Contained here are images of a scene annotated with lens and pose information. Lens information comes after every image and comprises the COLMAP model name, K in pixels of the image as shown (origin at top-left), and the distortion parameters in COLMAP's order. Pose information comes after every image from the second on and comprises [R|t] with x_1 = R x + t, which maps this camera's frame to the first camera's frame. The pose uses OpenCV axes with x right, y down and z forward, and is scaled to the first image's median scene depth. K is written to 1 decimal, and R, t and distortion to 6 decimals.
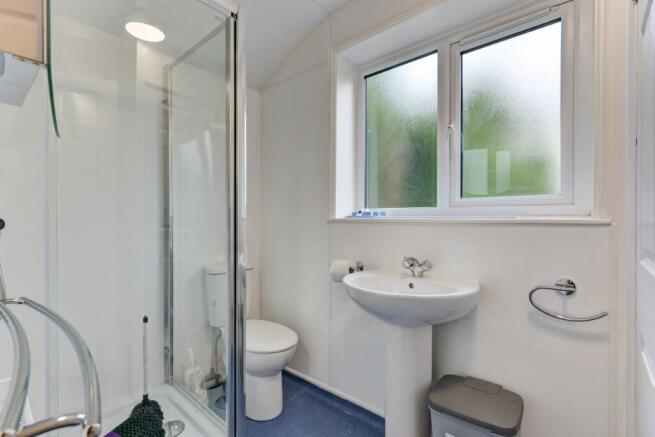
lens RADIAL K [[298.9, 0, 328.7], [0, 298.9, 217.5], [0, 0, 1]] dist [-0.002160, -0.000212]
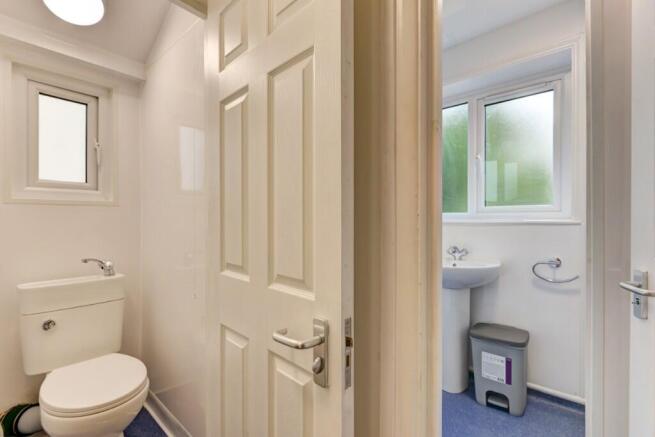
lens RADIAL K [[298.9, 0, 326.4], [0, 298.9, 222.6], [0, 0, 1]] dist [-0.002160, -0.000212]
pose [[0.999826, -0.006692, -0.017397, -0.361739], [0.006843, 0.999939, 0.008621, -0.005889], [0.017338, -0.008739, 0.999811, -0.552099]]
